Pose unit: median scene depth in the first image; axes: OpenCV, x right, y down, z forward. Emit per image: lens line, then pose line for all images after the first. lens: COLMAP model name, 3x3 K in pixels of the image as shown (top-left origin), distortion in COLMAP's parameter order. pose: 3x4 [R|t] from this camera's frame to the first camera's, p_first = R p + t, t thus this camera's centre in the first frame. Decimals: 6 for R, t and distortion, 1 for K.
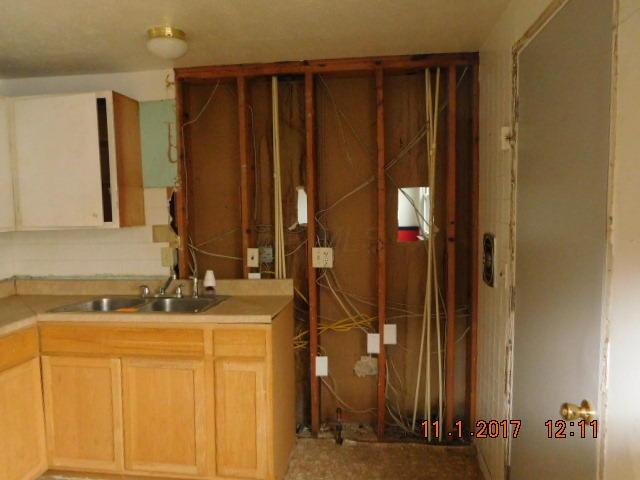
lens RADIAL K [[481.6, 0, 319.7], [0, 481.6, 242.6], [0, 0, 1]] dist [-0.022970, 0.010104]
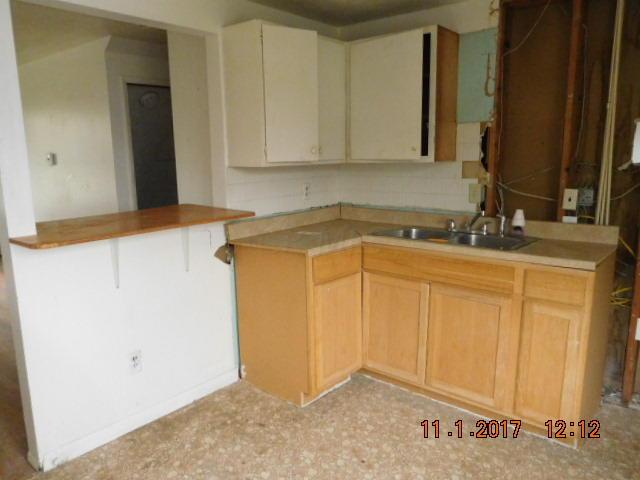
lens RADIAL K [[481.6, 0, 321.7], [0, 481.6, 241.8], [0, 0, 1]] dist [-0.022970, 0.010104]
pose [[0.842659, 0.107313, -0.527646, -0.049423], [-0.046048, 0.990711, 0.127954, 0.017029], [0.536475, -0.083524, 0.839773, -0.017957]]
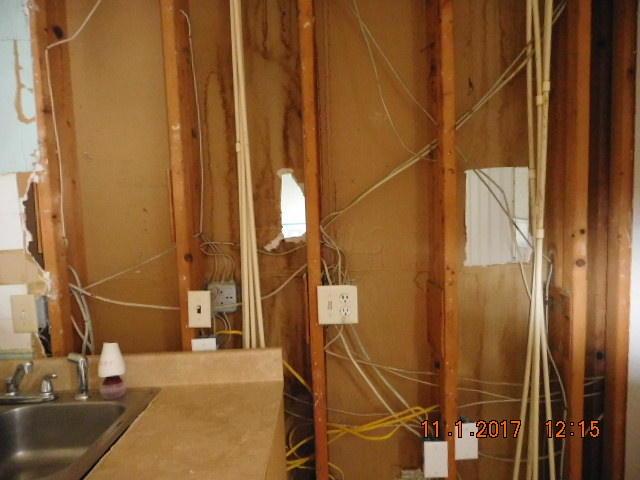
lens RADIAL K [[481.6, 0, 321.4], [0, 481.6, 243.0], [0, 0, 1]] dist [-0.022970, 0.010104]
pose [[0.992234, -0.029894, 0.120742, -0.071739], [0.029173, 0.999544, 0.007733, -0.039174], [-0.120919, -0.004151, 0.992654, 0.487599]]
